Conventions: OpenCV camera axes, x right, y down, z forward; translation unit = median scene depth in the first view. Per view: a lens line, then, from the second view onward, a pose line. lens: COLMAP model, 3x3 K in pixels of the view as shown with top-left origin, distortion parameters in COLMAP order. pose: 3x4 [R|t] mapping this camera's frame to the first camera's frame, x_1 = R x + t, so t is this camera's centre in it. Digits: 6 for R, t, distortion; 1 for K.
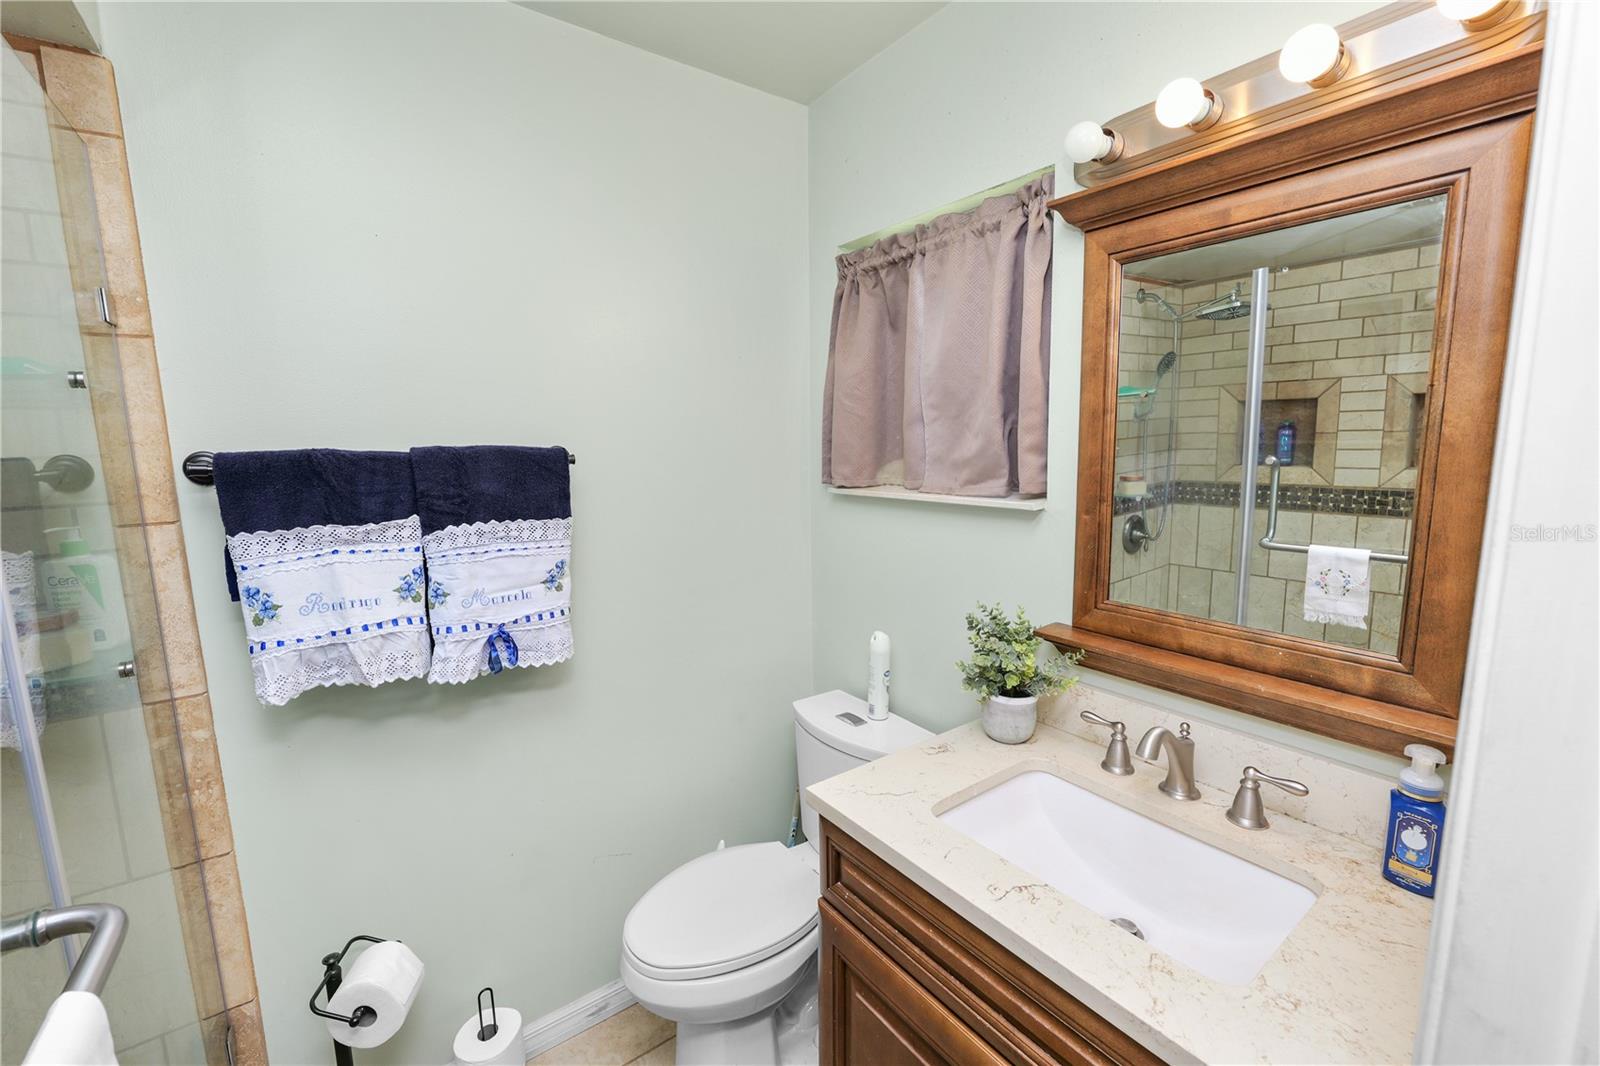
lens RADIAL K [[653.0, 0, 800.0], [0, 653.0, 533.0], [0, 0, 1]] dist [-0.011220, 0.000265]
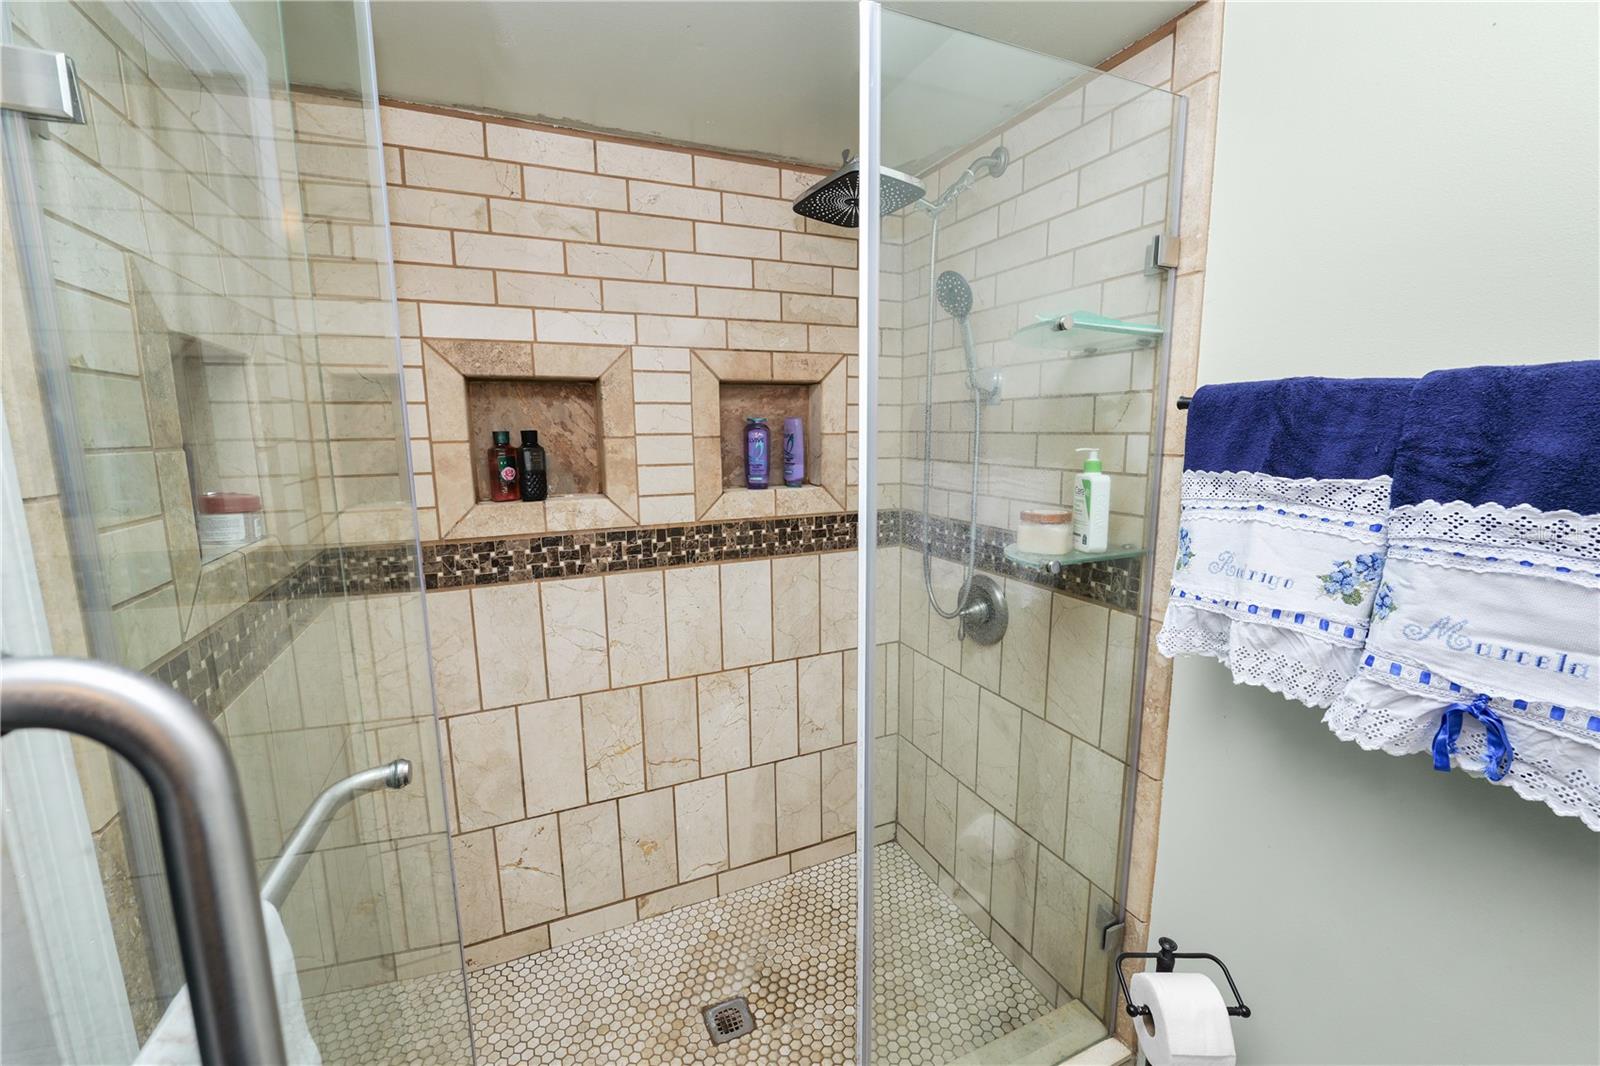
lens RADIAL K [[653.0, 0, 800.0], [0, 653.0, 533.0], [0, 0, 1]] dist [-0.011220, 0.000265]
pose [[-0.215558, 0.177995, -0.960131, 0.165054], [-0.126821, 0.969816, 0.208263, -0.032669], [0.968221, 0.166657, -0.186479, 0.563325]]
